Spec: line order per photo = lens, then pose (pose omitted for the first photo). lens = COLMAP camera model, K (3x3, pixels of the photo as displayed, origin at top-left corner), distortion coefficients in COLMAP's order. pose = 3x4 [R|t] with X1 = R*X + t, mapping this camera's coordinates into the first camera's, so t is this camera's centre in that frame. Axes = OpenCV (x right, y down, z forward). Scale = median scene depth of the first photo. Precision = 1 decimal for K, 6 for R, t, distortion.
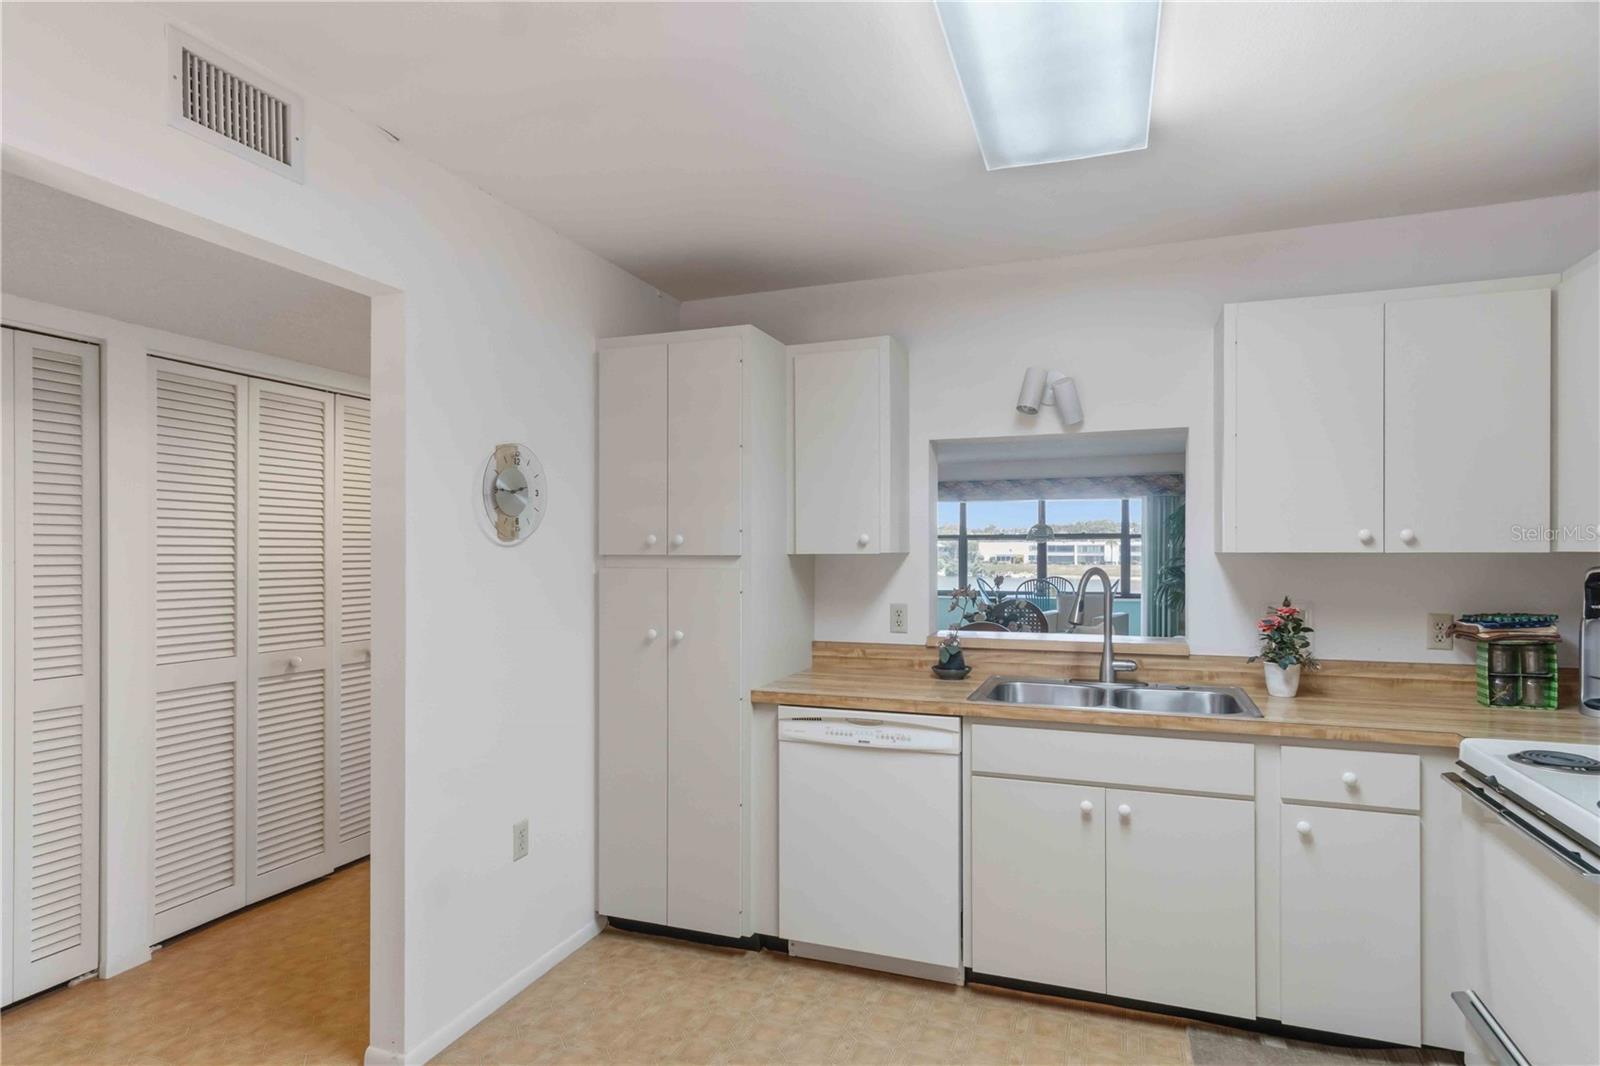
lens RADIAL K [[852.4, 0, 799.9], [0, 852.4, 550.4], [0, 0, 1]] dist [0.001174, 0.008790]
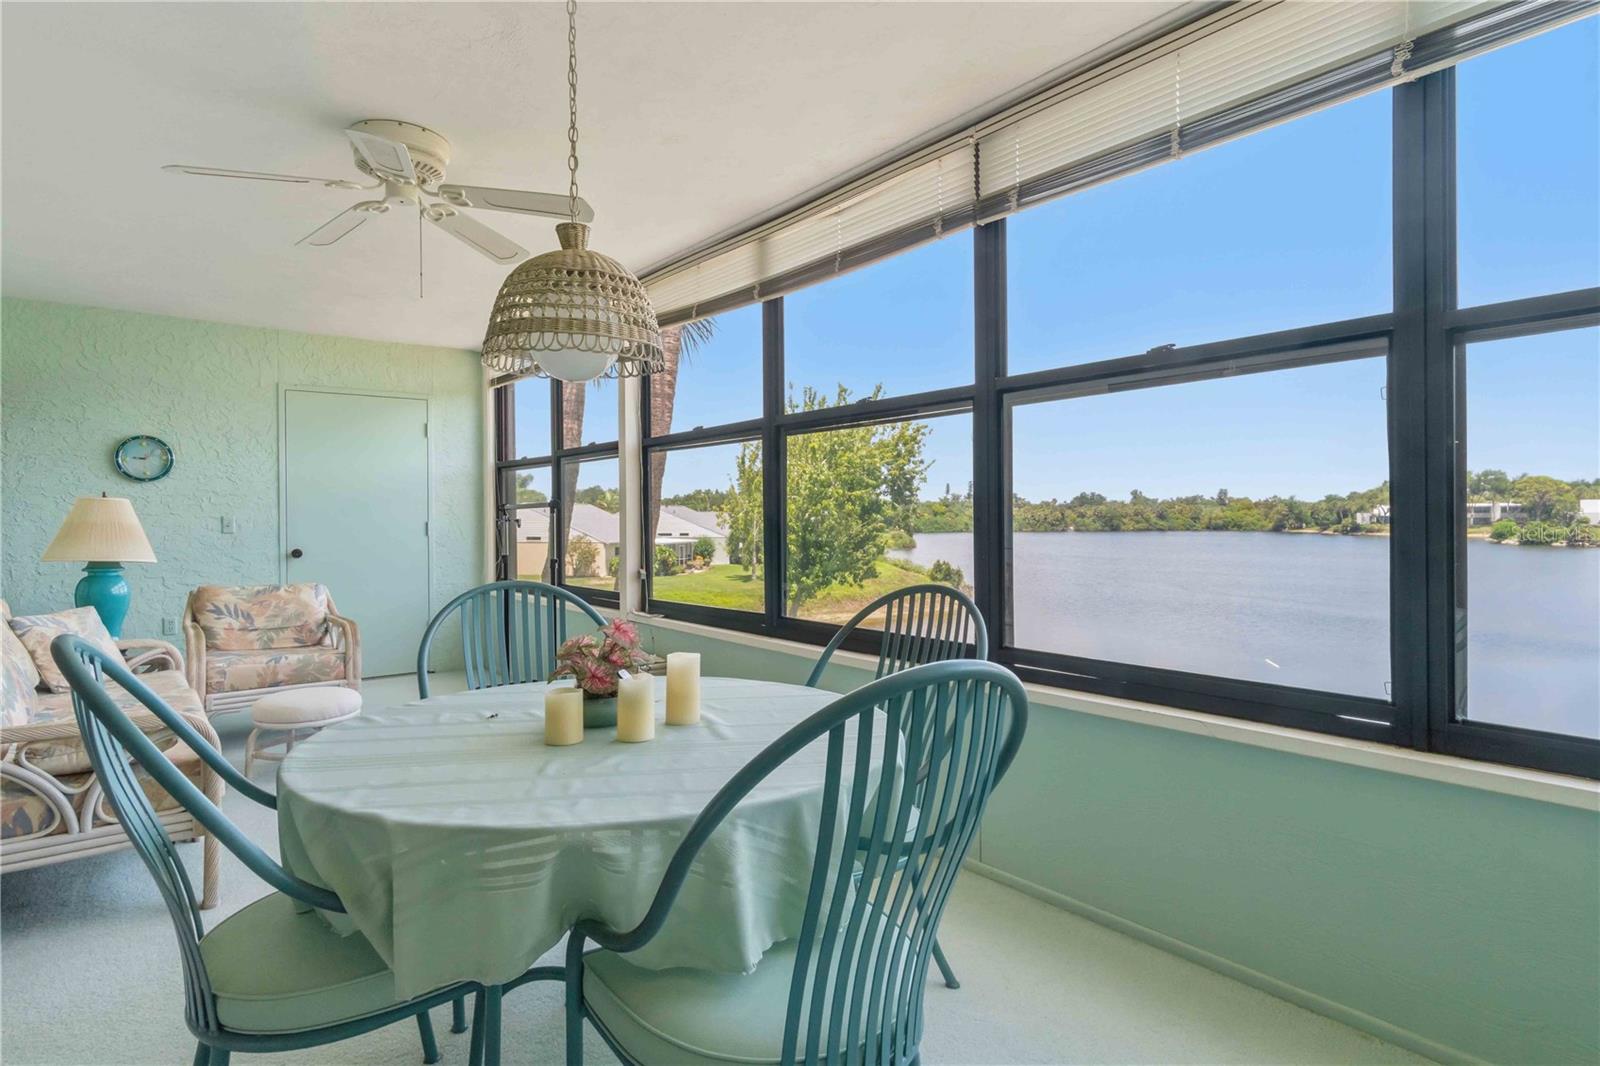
lens RADIAL K [[843.6, 0, 801.4], [0, 843.6, 528.5], [0, 0, 1]] dist [0.002310, 0.003491]
pose [[0.855506, 0.002529, -0.517787, 1.611340], [0.005914, 0.999875, 0.014655, 0.064506], [0.517760, -0.015600, 0.855384, 3.606091]]
